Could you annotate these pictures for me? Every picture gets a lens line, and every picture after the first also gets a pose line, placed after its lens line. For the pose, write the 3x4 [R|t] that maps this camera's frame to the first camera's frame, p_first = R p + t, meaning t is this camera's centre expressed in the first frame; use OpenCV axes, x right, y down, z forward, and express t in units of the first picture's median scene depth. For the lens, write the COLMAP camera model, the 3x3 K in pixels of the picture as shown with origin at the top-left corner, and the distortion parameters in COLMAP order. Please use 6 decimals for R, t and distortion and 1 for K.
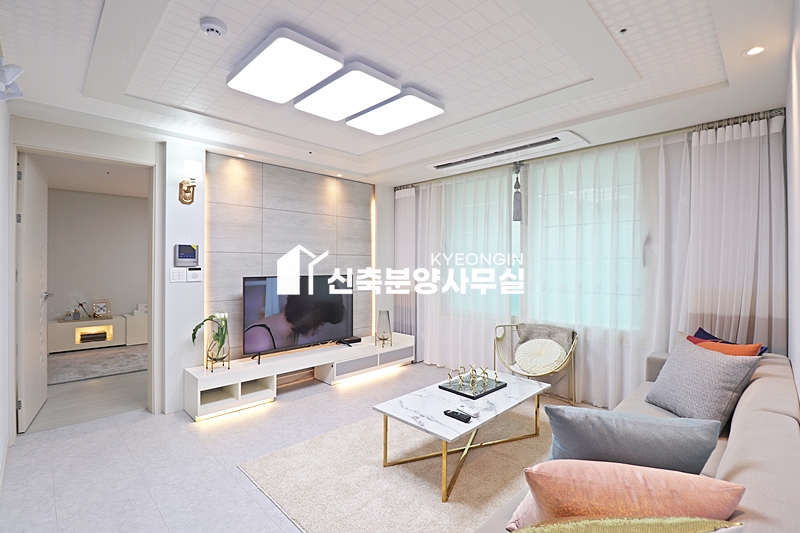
lens RADIAL K [[370.8, 0, 399.3], [0, 370.8, 261.6], [0, 0, 1]] dist [0.000274, -0.012281]
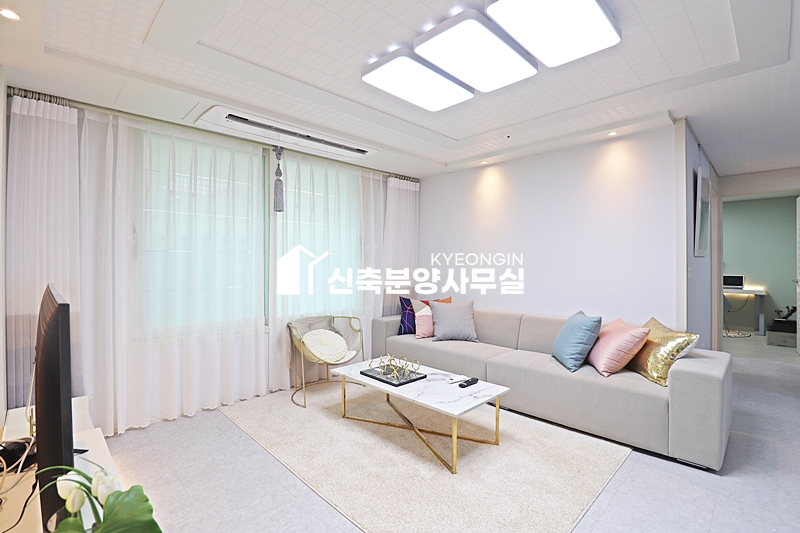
lens RADIAL K [[370.8, 0, 399.3], [0, 370.8, 261.6], [0, 0, 1]] dist [0.000274, -0.012281]
pose [[-0.002739, -0.000464, 0.999996, -0.799518], [-0.003767, 0.999993, 0.000453, 0.017527], [-0.999989, -0.003766, -0.002741, 0.943056]]
